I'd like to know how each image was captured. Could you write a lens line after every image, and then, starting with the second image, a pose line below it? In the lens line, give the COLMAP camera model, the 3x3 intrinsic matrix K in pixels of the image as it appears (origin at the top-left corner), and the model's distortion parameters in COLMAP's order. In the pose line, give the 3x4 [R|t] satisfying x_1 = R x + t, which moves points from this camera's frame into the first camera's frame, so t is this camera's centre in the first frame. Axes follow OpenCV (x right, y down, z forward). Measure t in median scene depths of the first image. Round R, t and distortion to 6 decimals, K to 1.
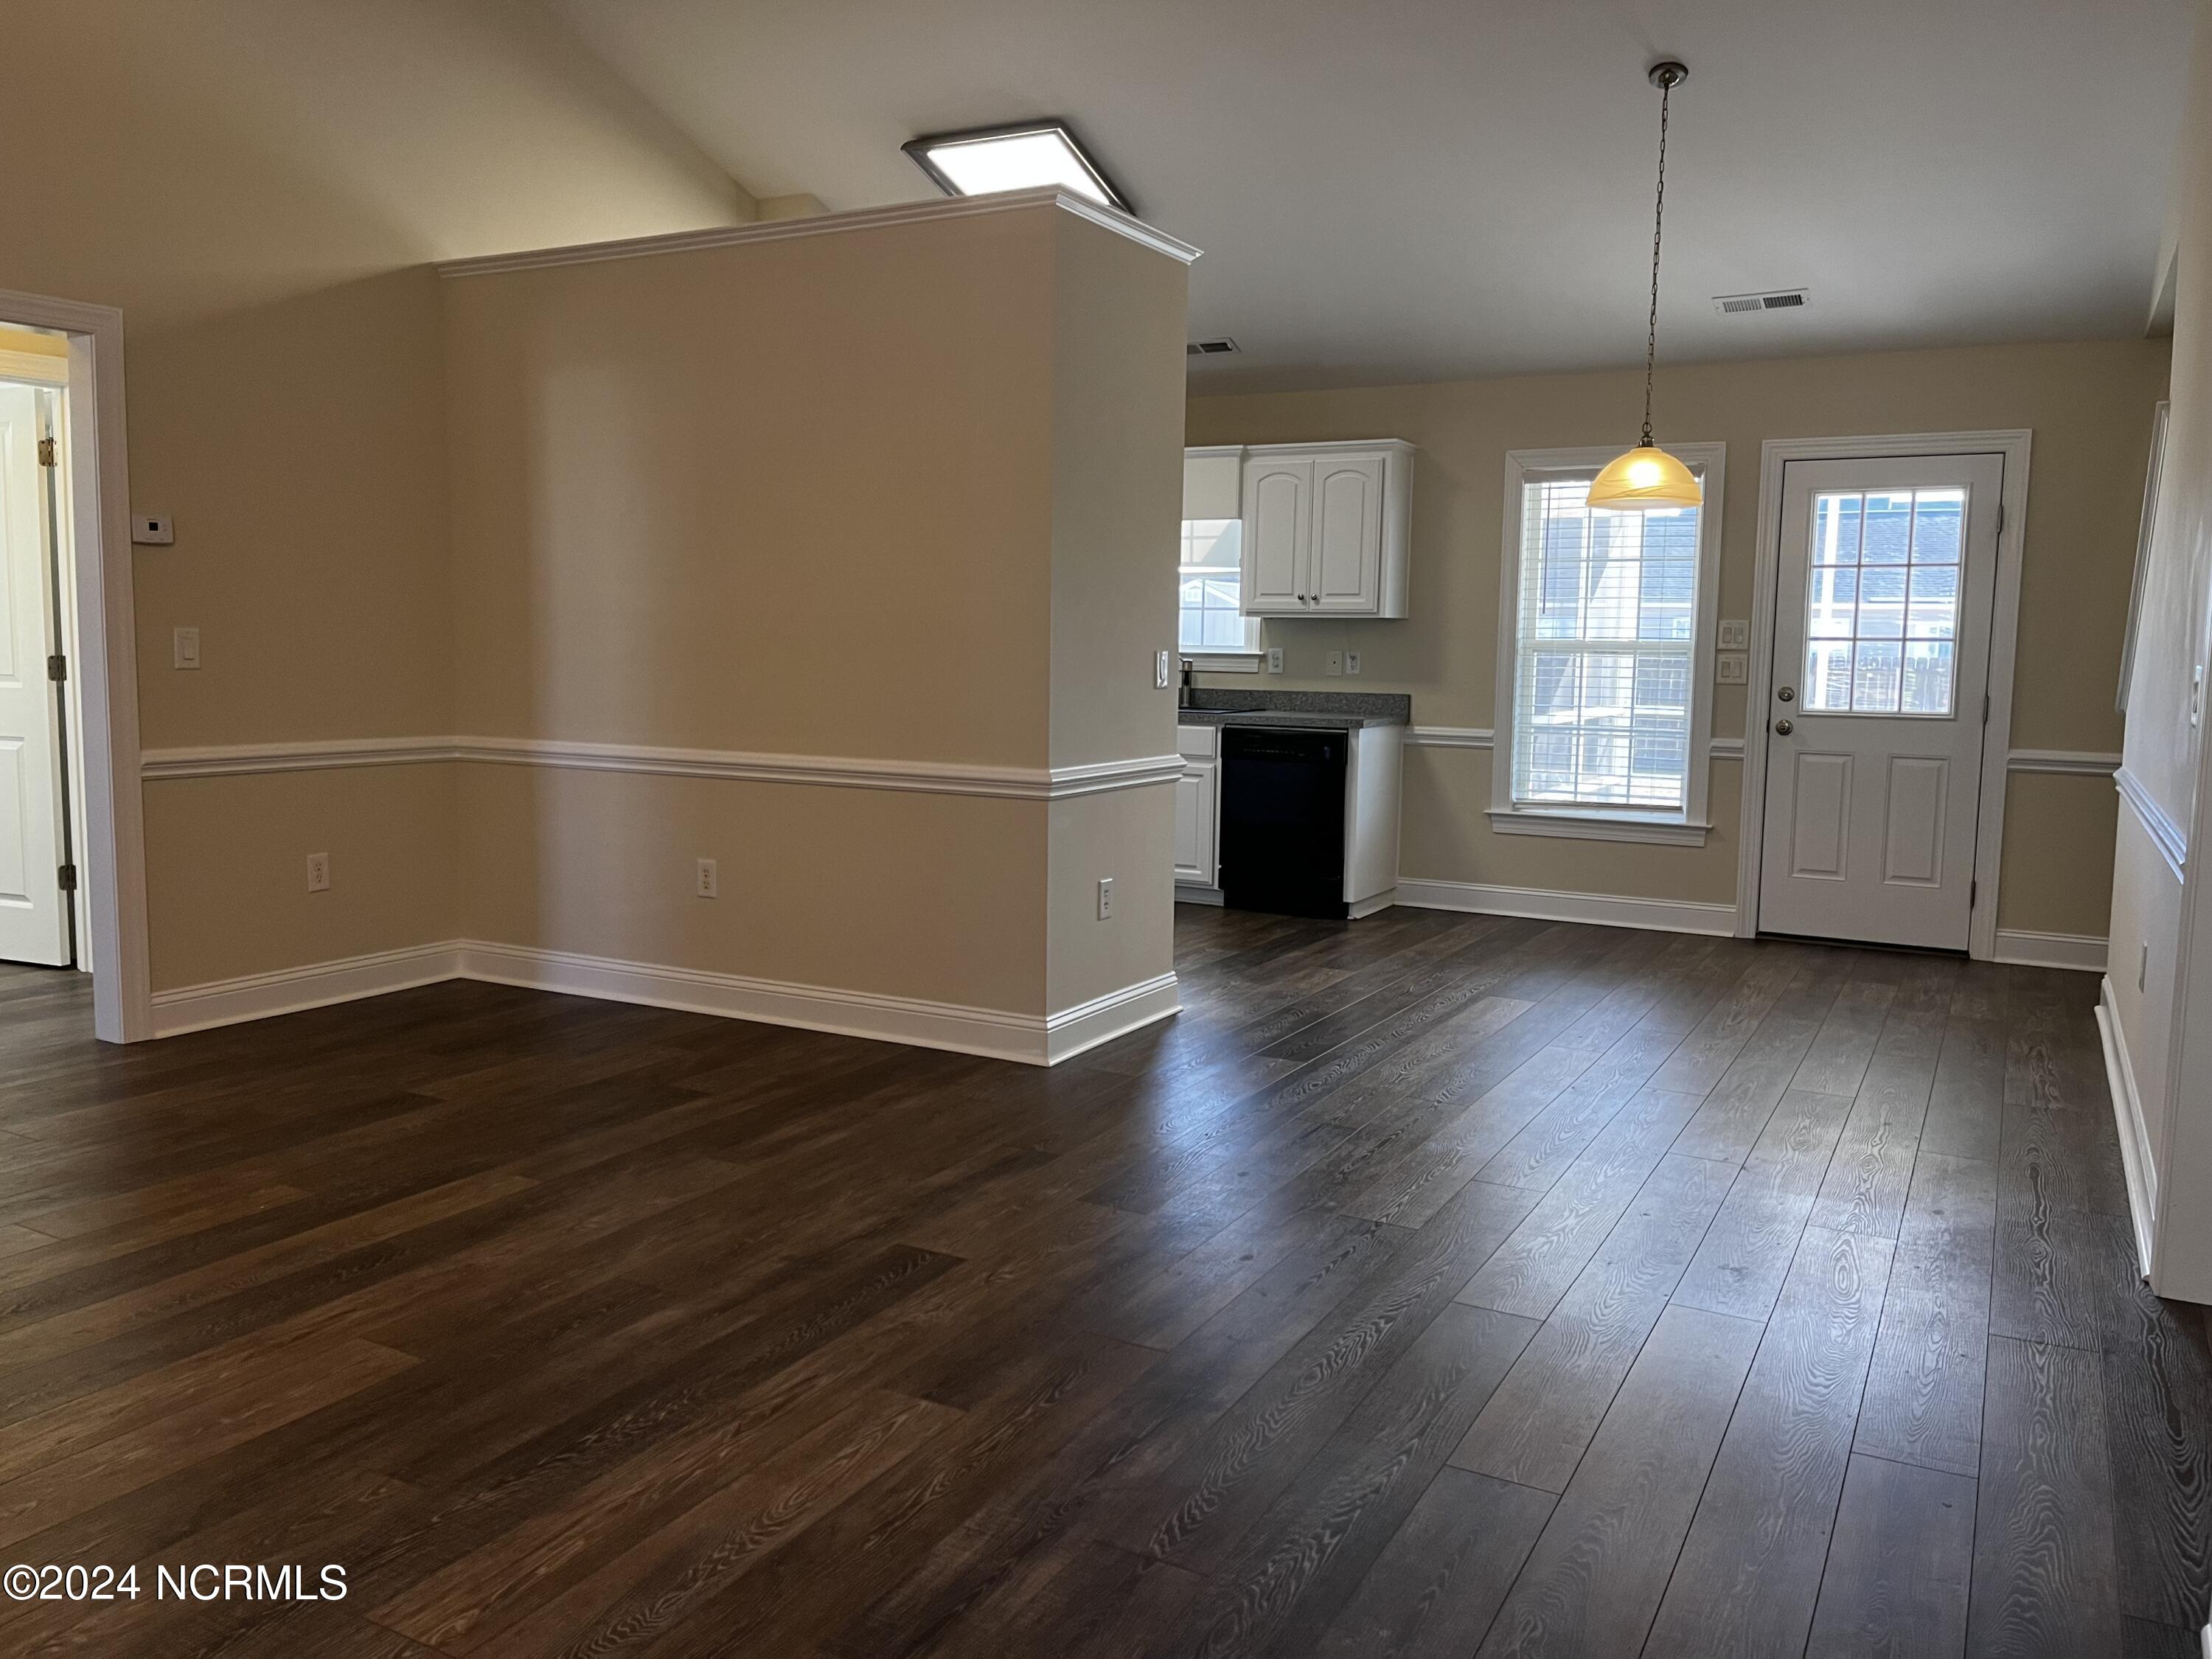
lens RADIAL K [[1666.1, 0, 1124.1], [0, 1666.1, 826.1], [0, 0, 1]] dist [0.061923, -0.059481]
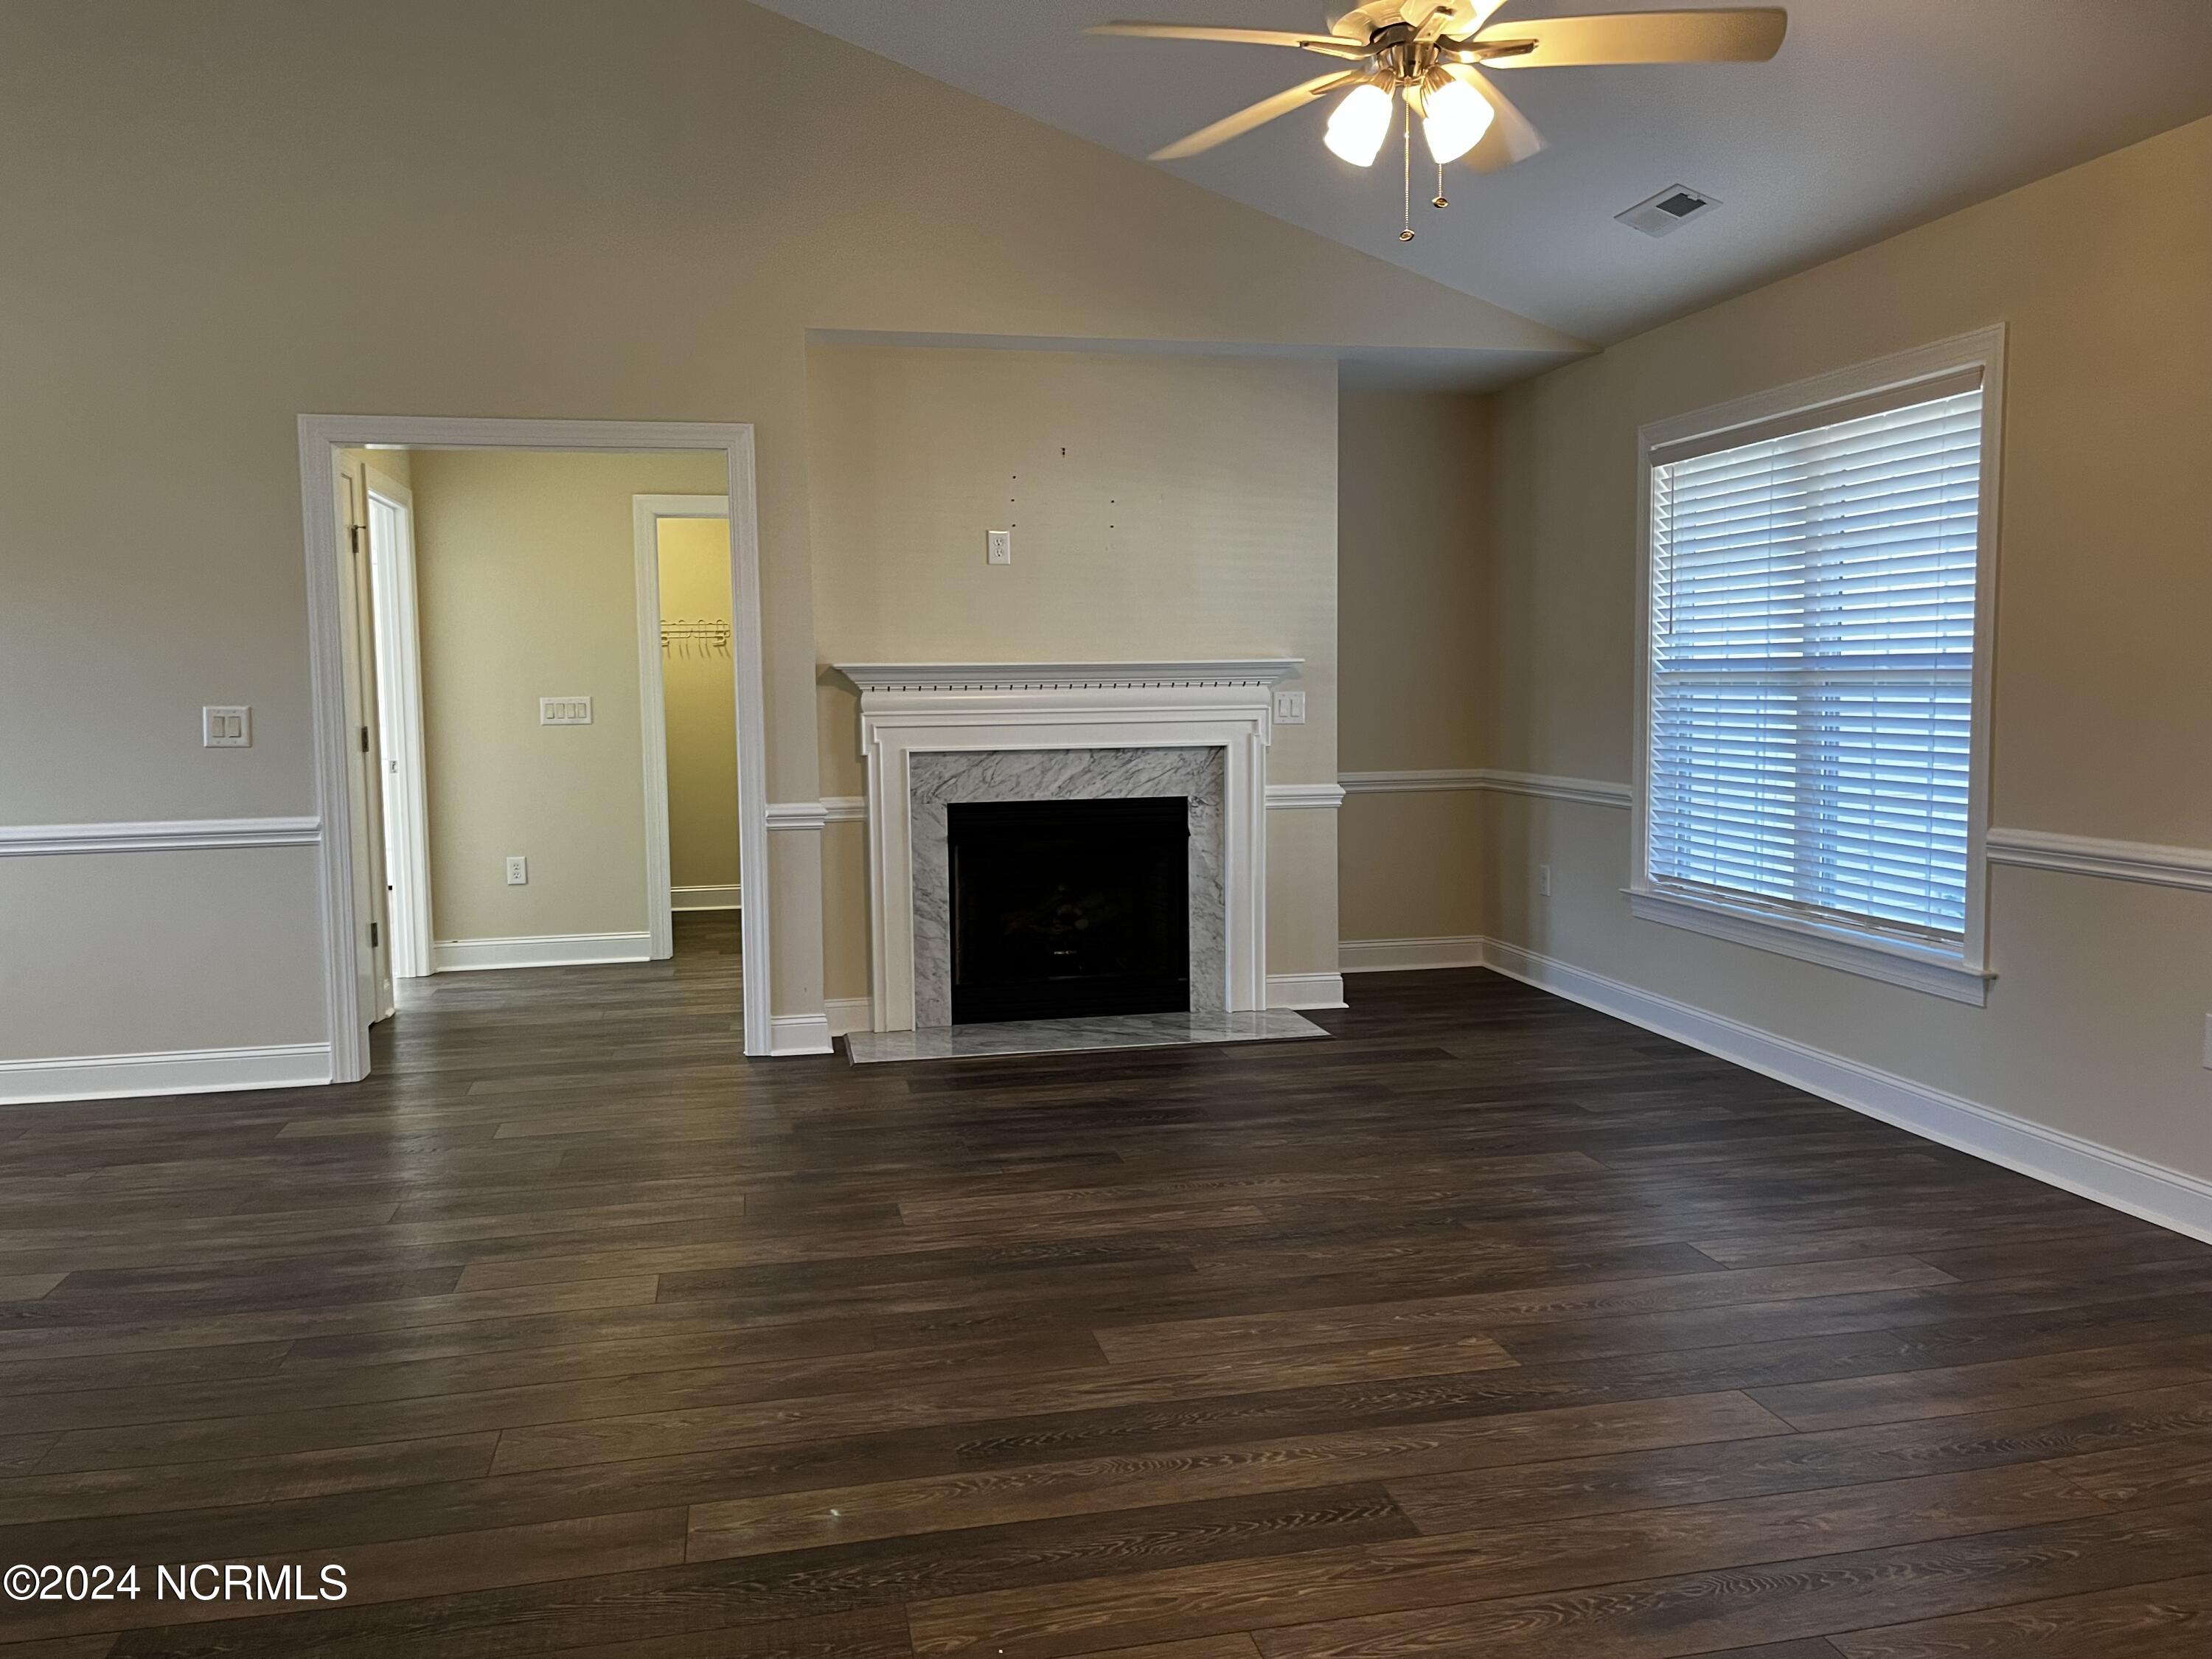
lens RADIAL K [[1666.1, 0, 1091.0], [0, 1666.1, 830.4], [0, 0, 1]] dist [0.061923, -0.059481]
pose [[-0.645868, -0.080042, 0.759242, -1.090339], [0.084921, 0.980785, 0.175638, -0.193077], [-0.758711, 0.177915, -0.626660, 1.436414]]
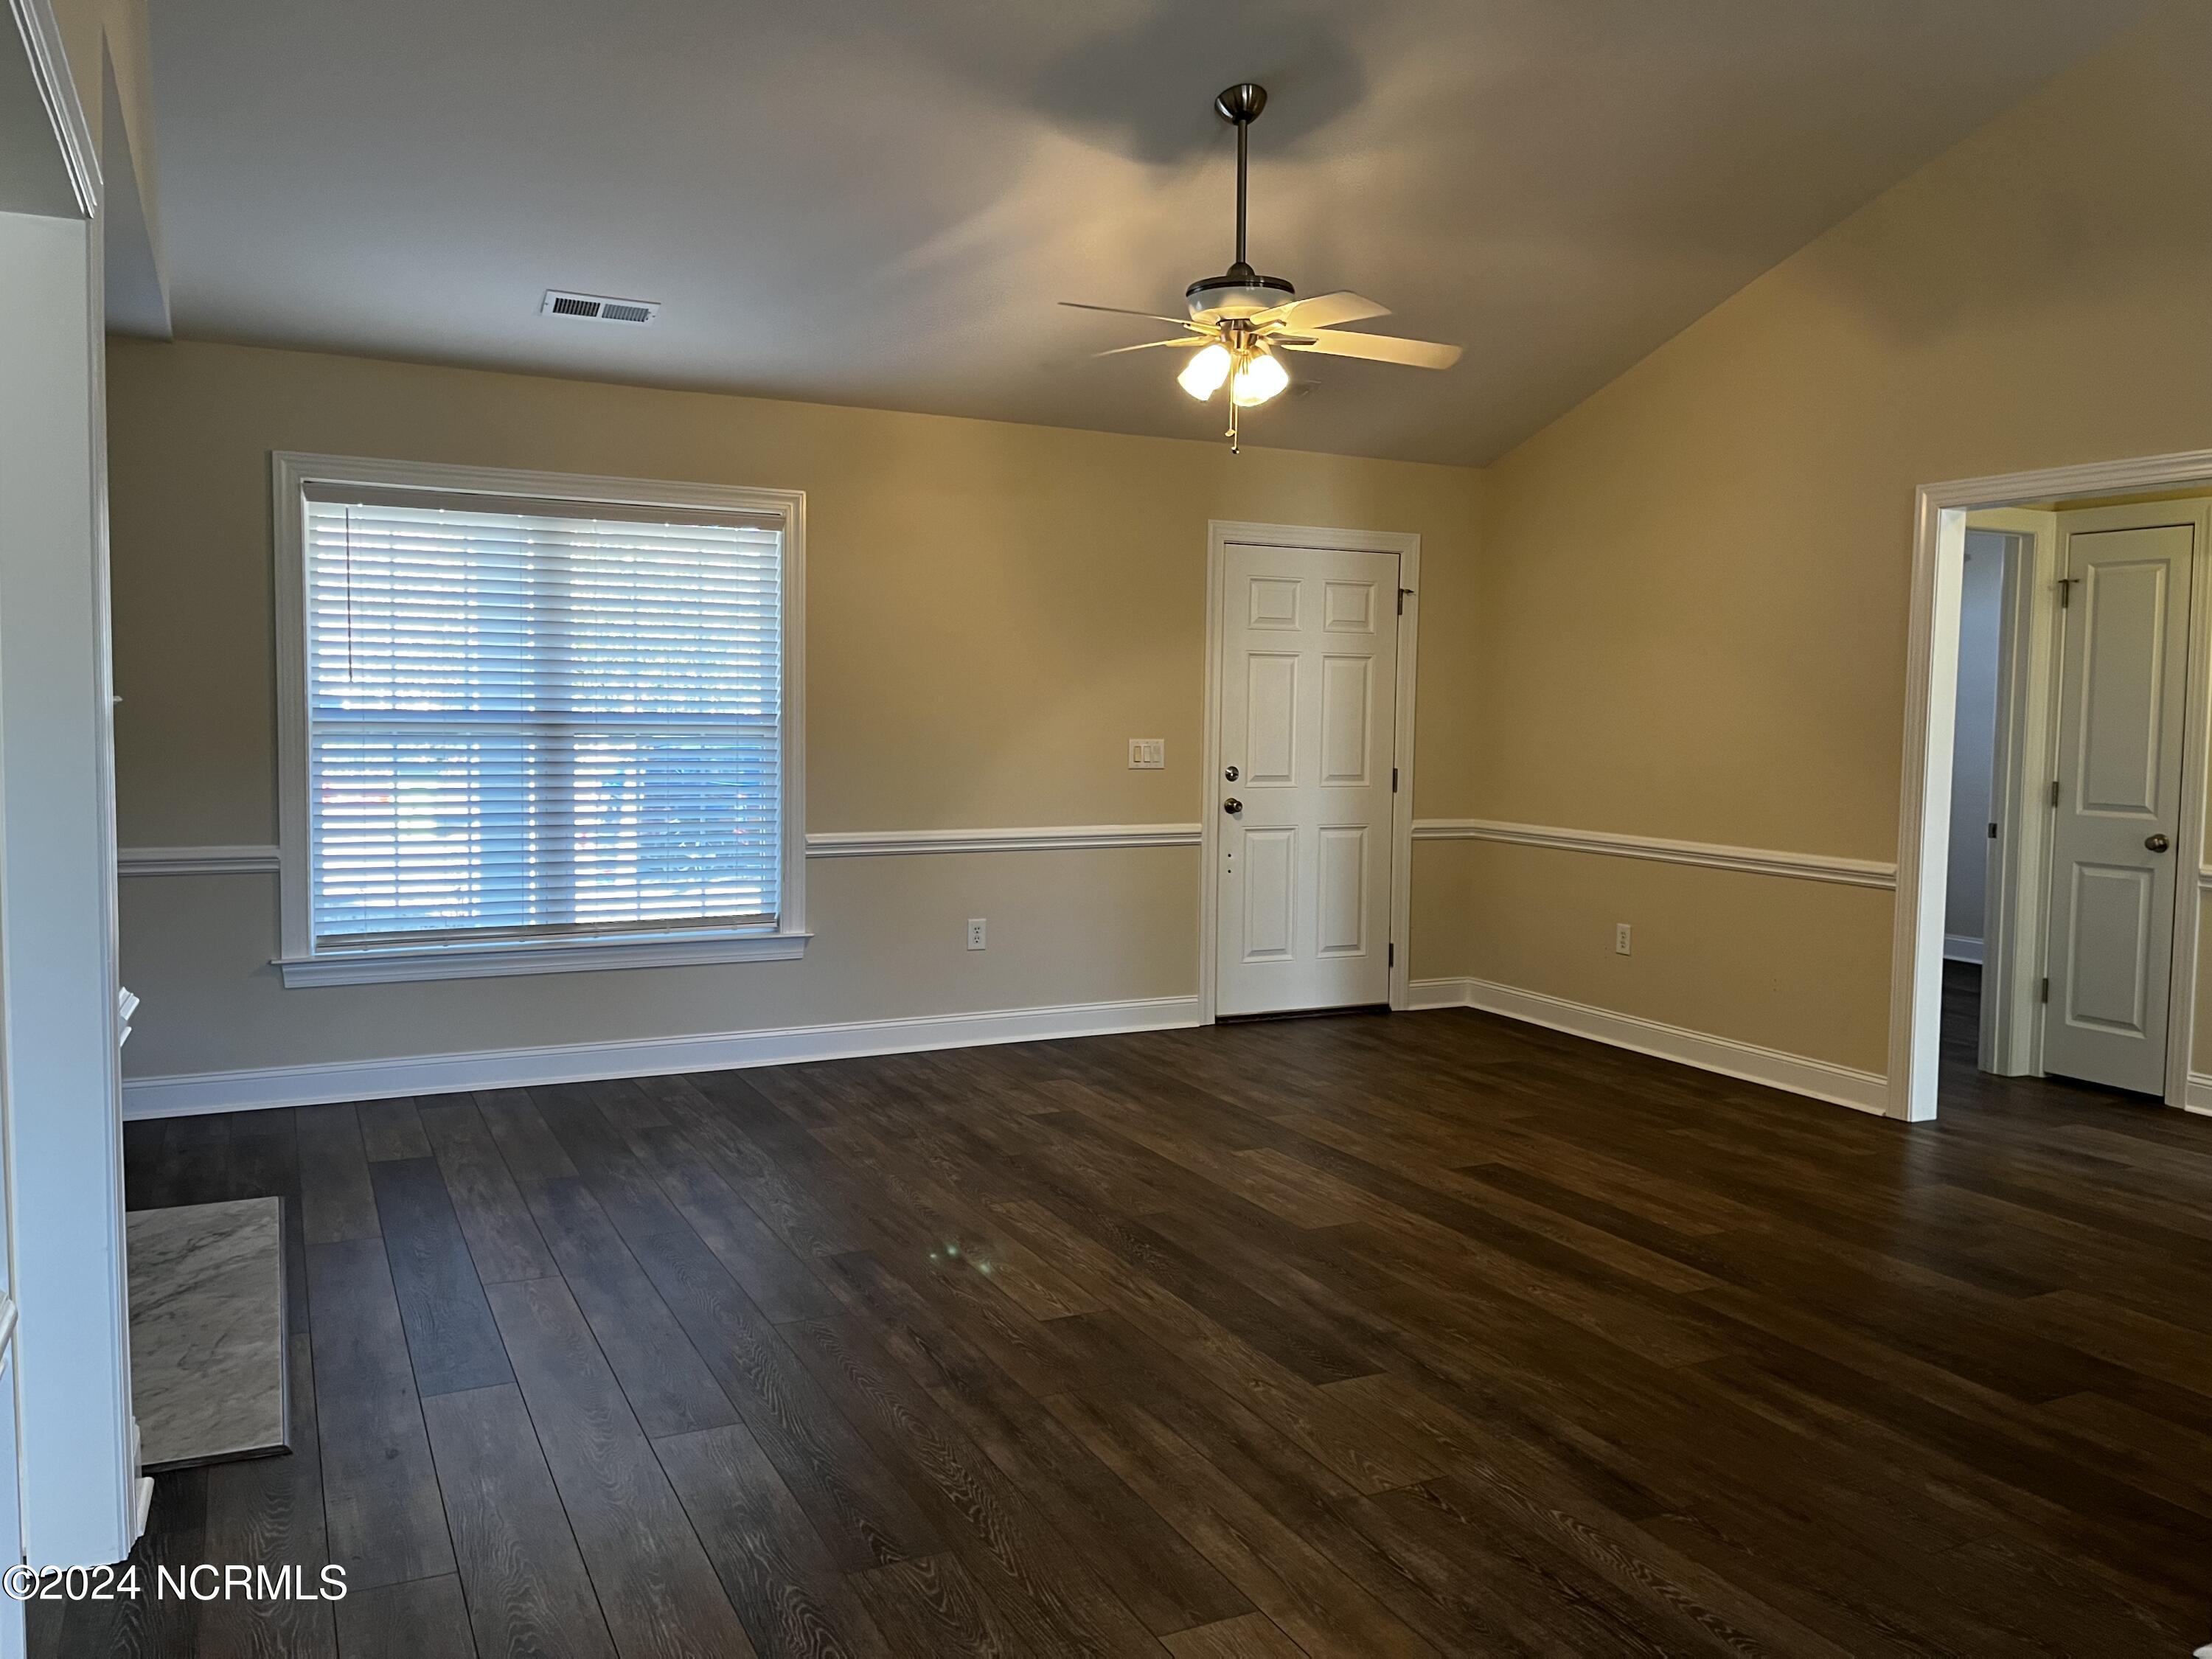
lens RADIAL K [[1666.1, 0, 1107.9], [0, 1666.1, 825.0], [0, 0, 1]] dist [0.061923, -0.059481]
pose [[-0.577094, 0.030779, -0.816098, 0.801399], [-0.115754, 0.986118, 0.119045, -0.181139], [0.808433, 0.163167, -0.565520, 1.432249]]
